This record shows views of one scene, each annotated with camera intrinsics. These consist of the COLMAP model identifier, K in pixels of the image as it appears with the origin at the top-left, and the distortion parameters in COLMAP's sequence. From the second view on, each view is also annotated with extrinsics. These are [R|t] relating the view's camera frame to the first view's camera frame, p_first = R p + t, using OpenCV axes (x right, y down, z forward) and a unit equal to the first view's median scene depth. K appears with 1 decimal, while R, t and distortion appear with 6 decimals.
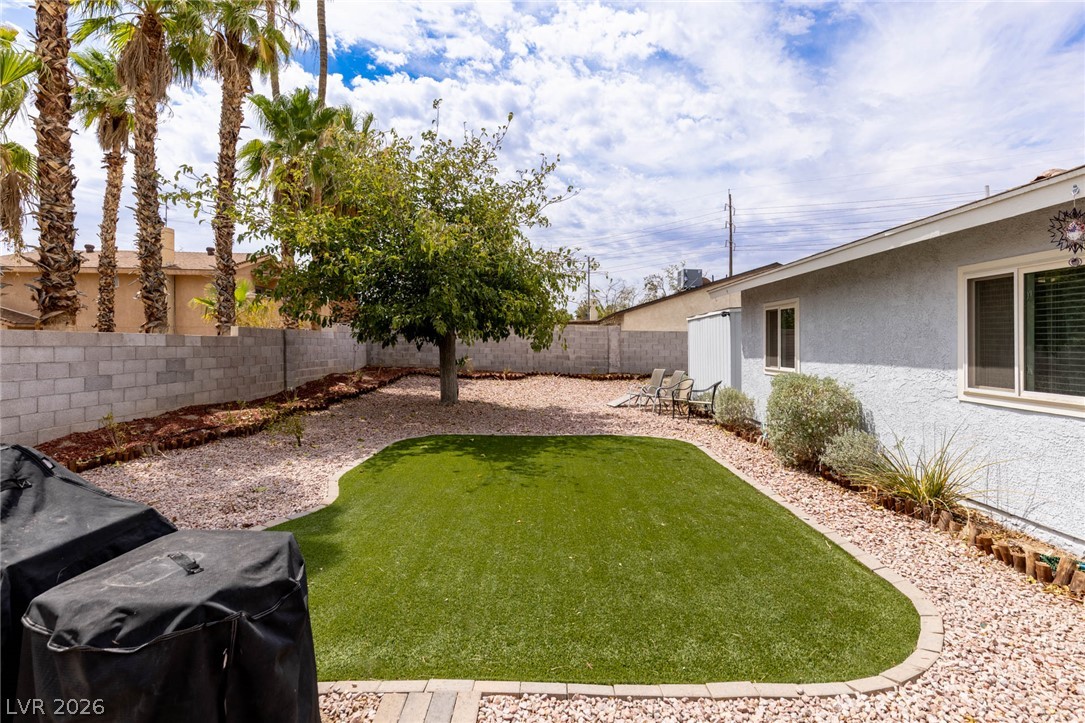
lens RADIAL K [[484.7, 0, 542.5], [0, 484.7, 361.5], [0, 0, 1]] dist [0.003948, 0.000389]
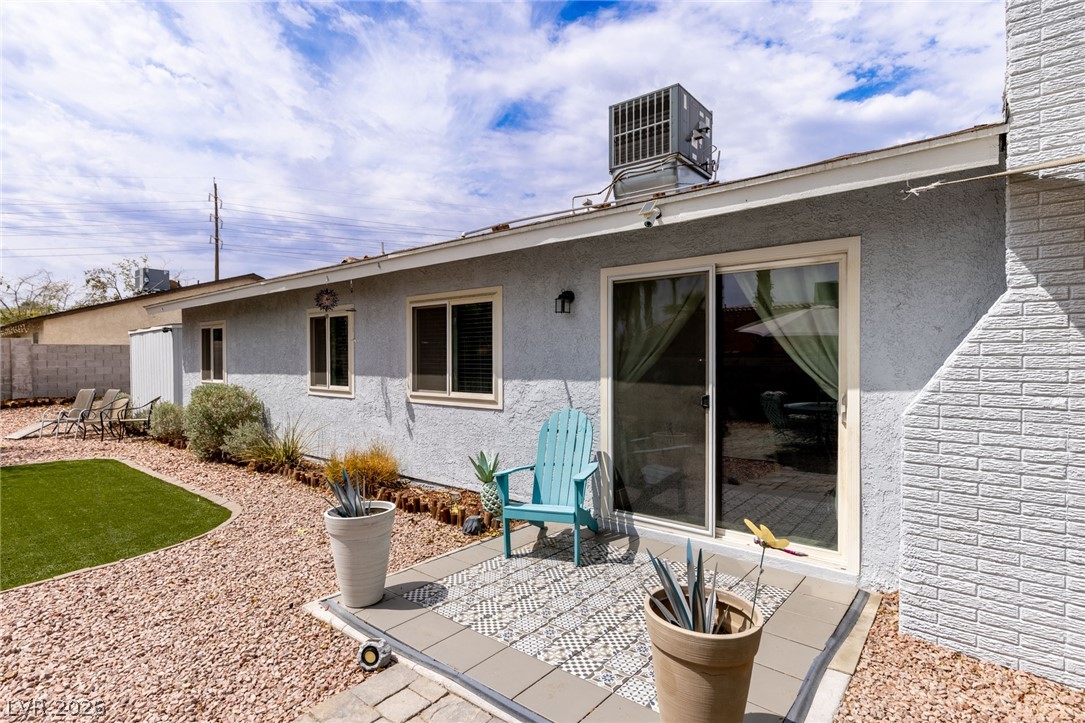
lens RADIAL K [[535.9, 0, 542.5], [0, 535.9, 361.5], [0, 0, 1]] dist [0.034304, -0.019855]
pose [[0.627612, -0.014509, 0.778391, -0.005855], [0.037709, 0.999219, -0.011779, 0.008170], [-0.777612, 0.036745, 0.627670, -0.257206]]
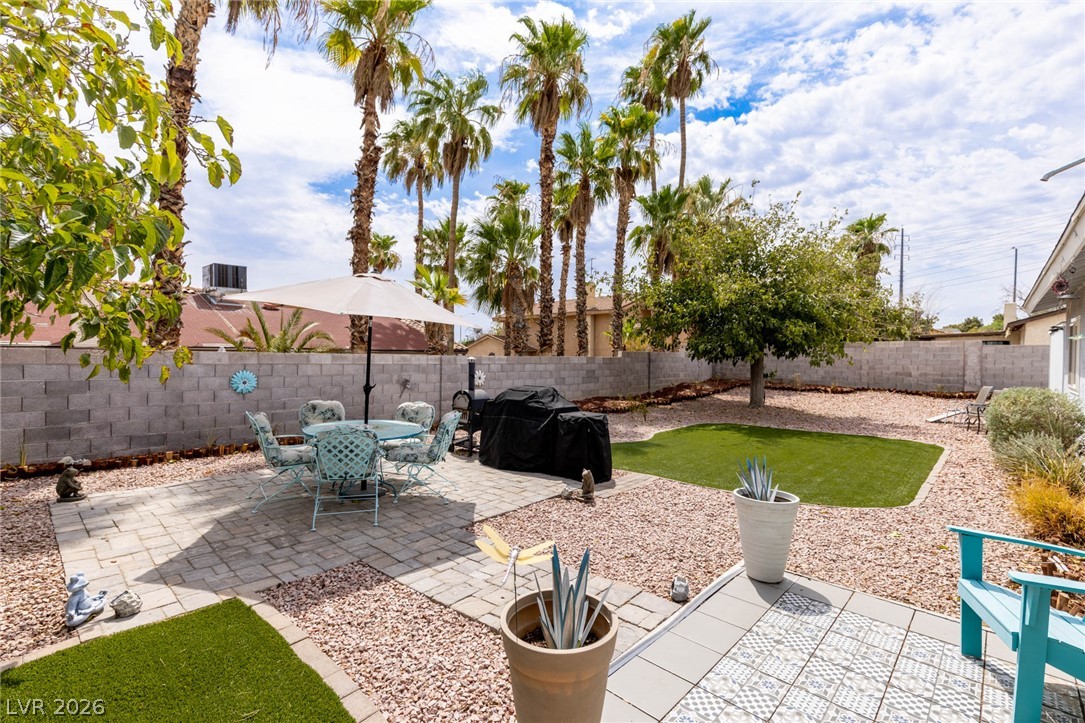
lens RADIAL K [[481.6, 0, 555.4], [0, 481.6, 377.6], [0, 0, 1]] dist [0.011183, -0.000248]
pose [[0.743179, 0.021122, -0.668760, 0.250088], [-0.019999, 0.999756, 0.009353, 0.005751], [0.668794, 0.006424, 0.743420, -0.304056]]
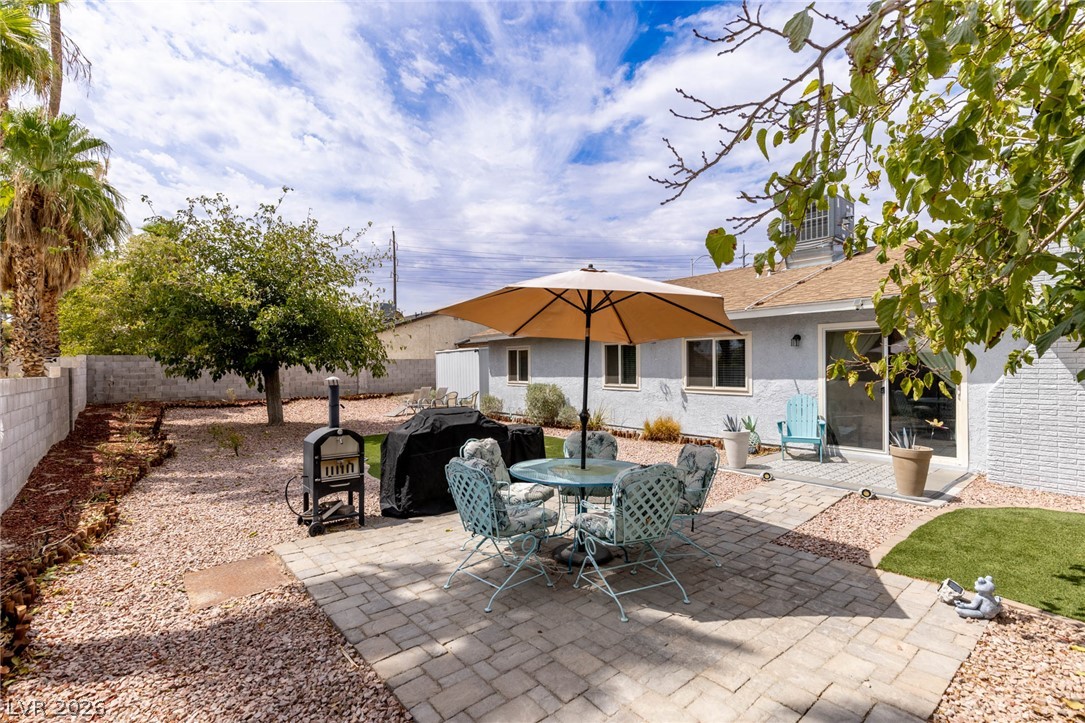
lens RADIAL K [[475.5, 0, 542.5], [0, 475.5, 361.5], [0, 0, 1]] dist [0.000038, -0.000557]
pose [[0.732649, -0.020853, 0.680287, -0.475160], [0.048274, 0.998605, -0.021380, -0.013541], [-0.678892, 0.048504, 0.732634, -0.284841]]
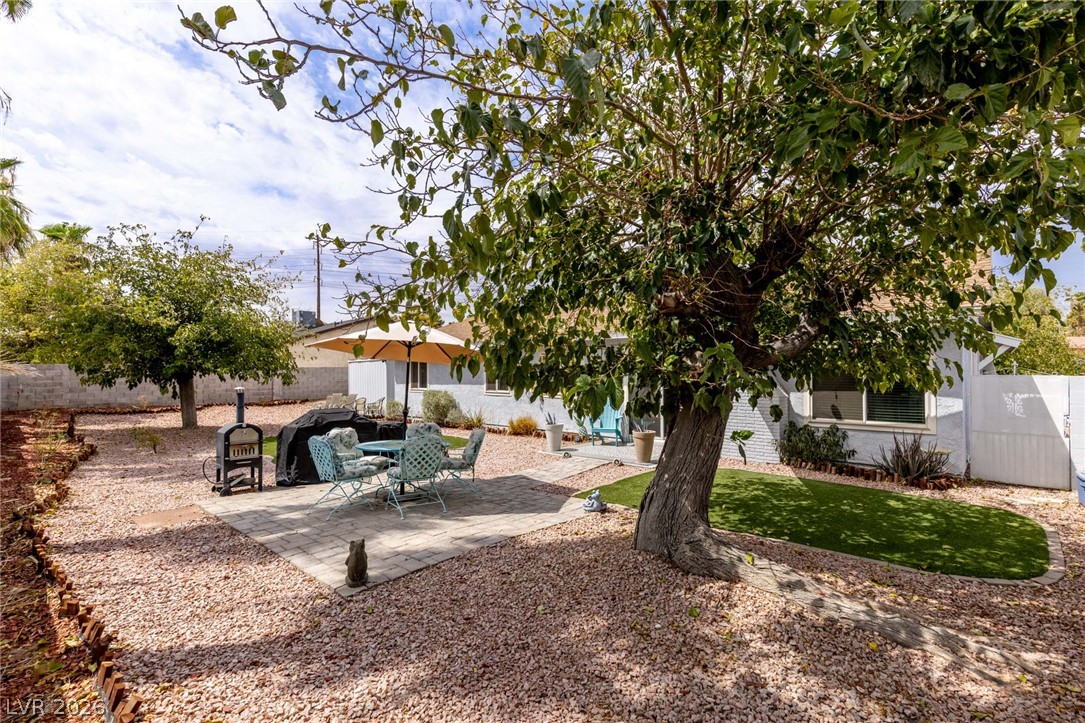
lens RADIAL K [[499.3, 0, 542.5], [0, 499.3, 361.5], [0, 0, 1]] dist [0.014631, -0.000085]
pose [[0.654622, -0.012249, 0.755857, -0.565122], [0.047830, 0.998536, -0.025243, -0.015610], [-0.754441, 0.052677, 0.654250, -0.595393]]
